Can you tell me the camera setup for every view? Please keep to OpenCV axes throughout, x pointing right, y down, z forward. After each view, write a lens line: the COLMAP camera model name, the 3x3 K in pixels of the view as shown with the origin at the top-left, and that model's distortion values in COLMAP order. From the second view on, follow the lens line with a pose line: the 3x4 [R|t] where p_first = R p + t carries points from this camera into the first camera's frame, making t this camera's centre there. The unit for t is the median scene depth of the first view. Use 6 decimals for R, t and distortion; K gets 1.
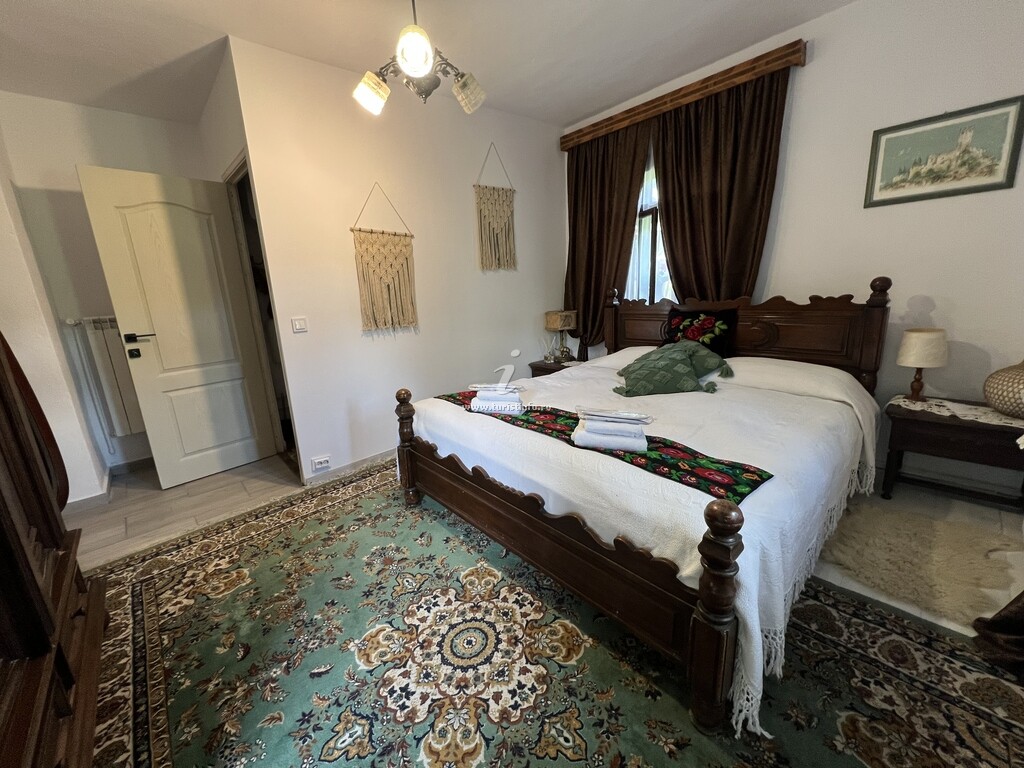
lens RADIAL K [[409.5, 0, 507.8], [0, 409.5, 383.4], [0, 0, 1]] dist [-0.001986, 0.000425]
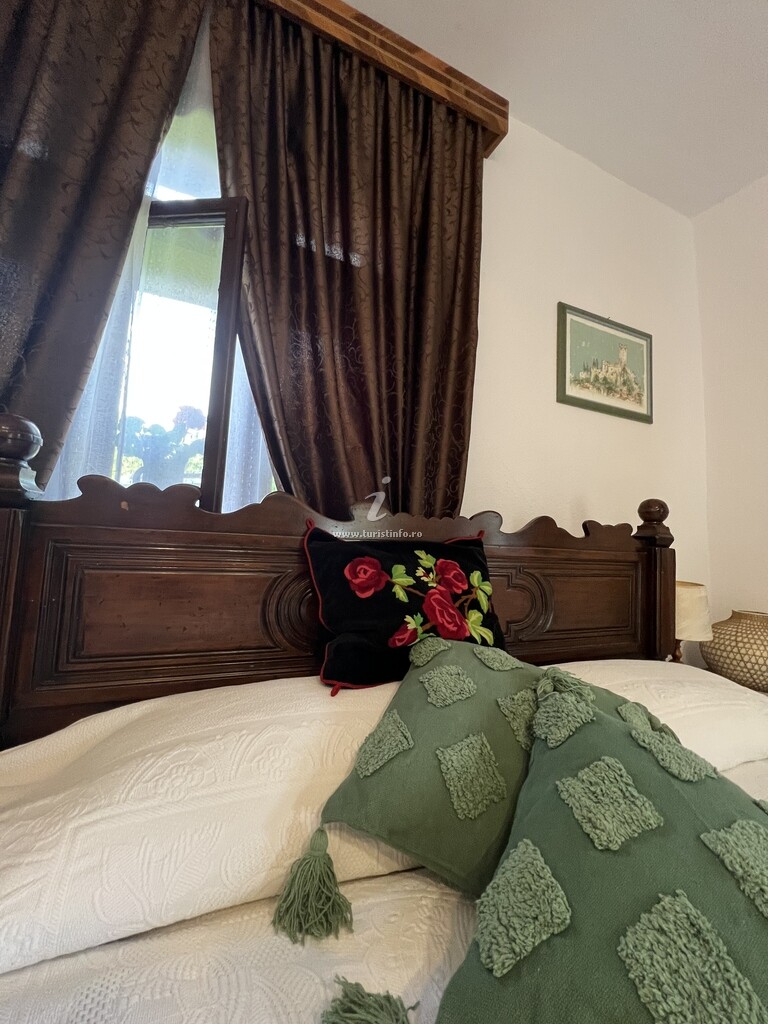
lens RADIAL K [[409.5, 0, 384.0], [0, 409.5, 512.0], [0, 0, 1]] dist [-0.001986, 0.000425]
pose [[0.322268, 0.155747, 0.933749, 0.198089], [0.162218, 0.962697, -0.216562, -0.167079], [-0.932646, 0.221262, 0.284981, 1.176018]]
